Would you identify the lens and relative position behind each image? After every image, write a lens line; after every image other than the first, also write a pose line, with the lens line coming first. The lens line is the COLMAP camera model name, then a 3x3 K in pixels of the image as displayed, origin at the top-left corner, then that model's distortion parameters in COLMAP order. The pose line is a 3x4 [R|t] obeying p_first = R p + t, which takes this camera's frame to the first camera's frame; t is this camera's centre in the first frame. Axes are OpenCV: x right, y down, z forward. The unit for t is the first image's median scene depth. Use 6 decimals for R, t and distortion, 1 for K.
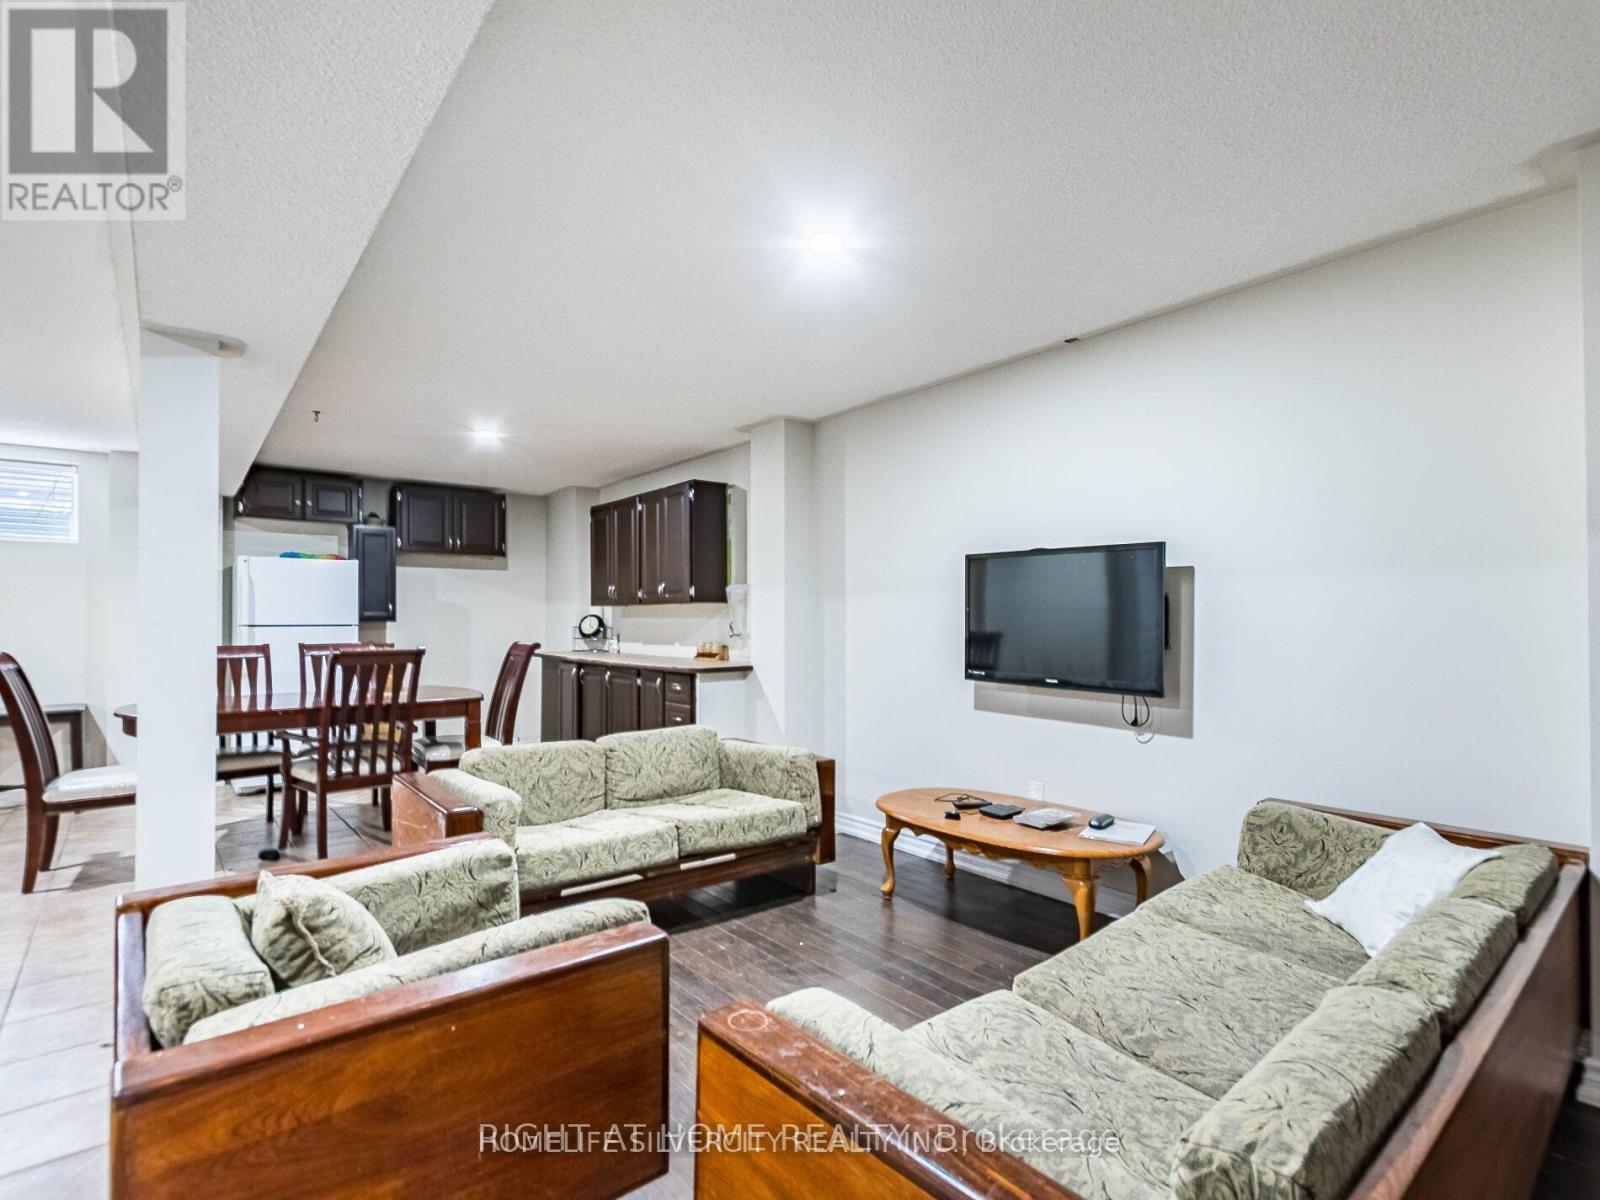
lens RADIAL K [[781.6, 0, 799.7], [0, 781.6, 609.8], [0, 0, 1]] dist [0.004636, -0.000474]
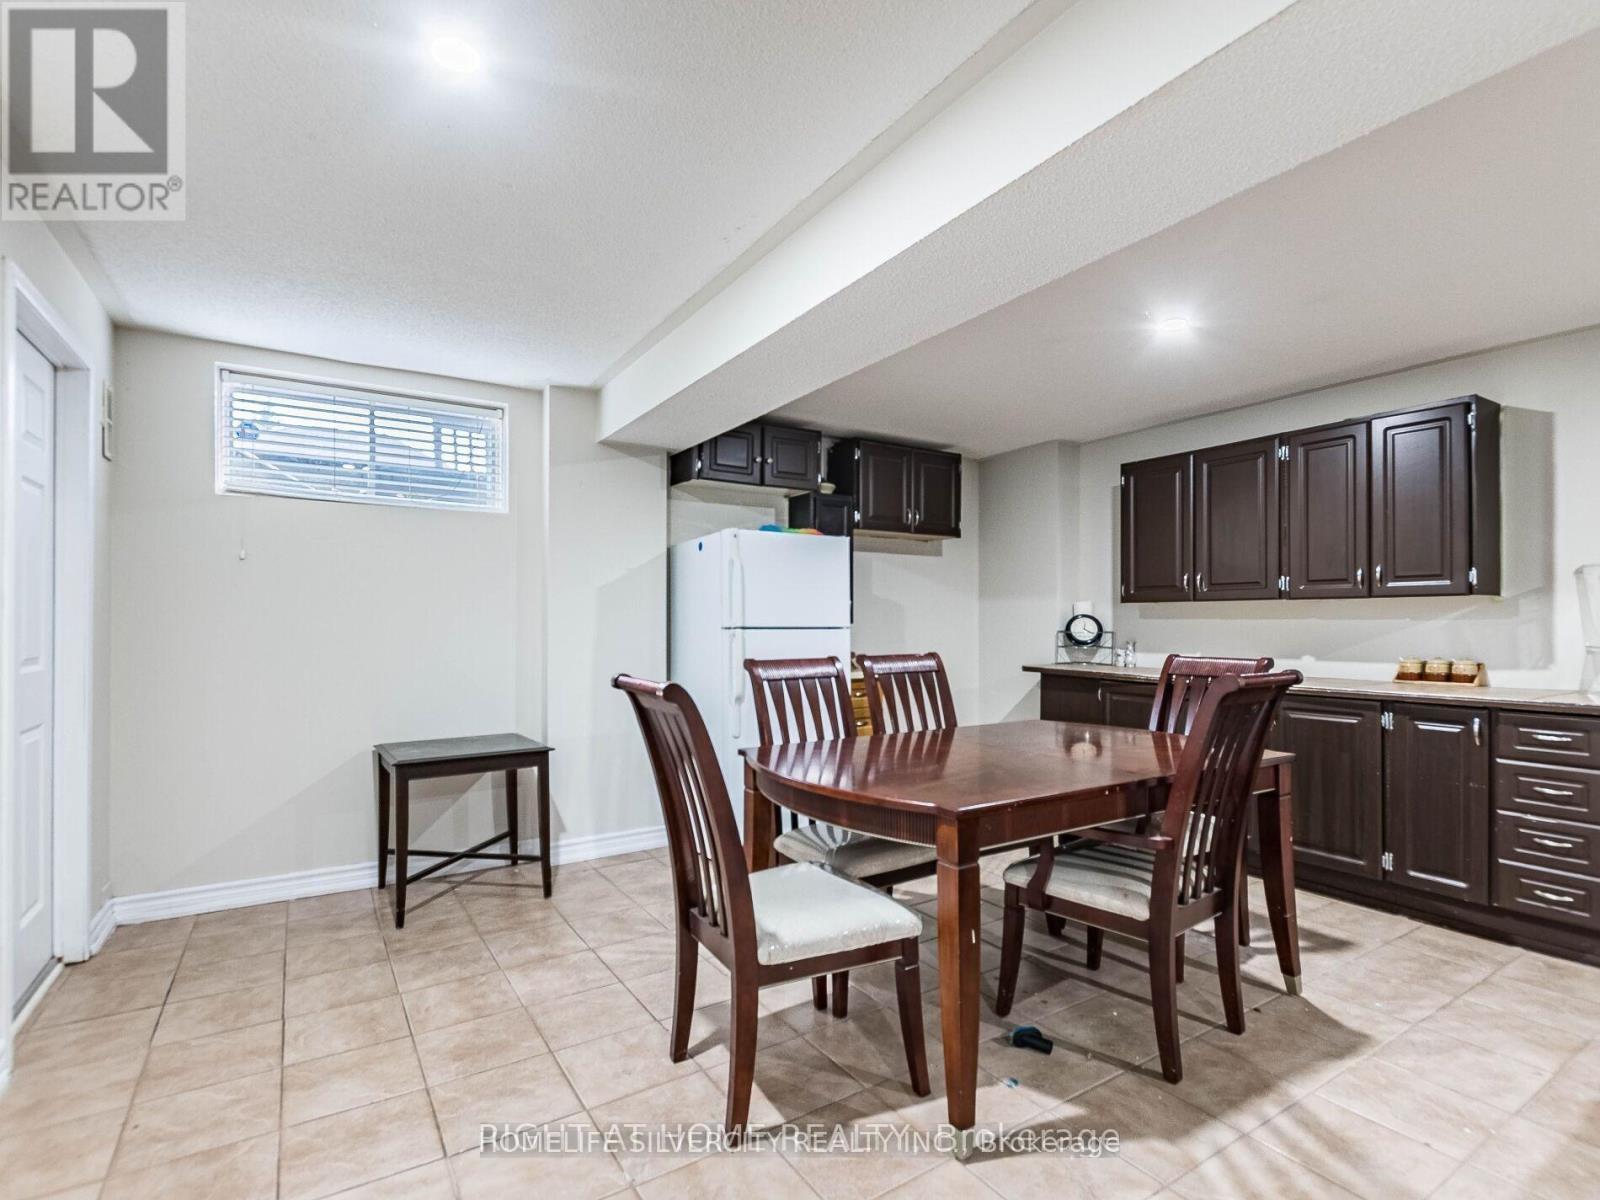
lens RADIAL K [[781.6, 0, 801.6], [0, 781.6, 607.4], [0, 0, 1]] dist [0.004636, -0.000474]
pose [[0.993397, 0.001816, -0.114713, -0.544161], [-0.002802, 0.999960, -0.008437, 0.007744], [0.114694, 0.008703, 0.993363, 0.295389]]
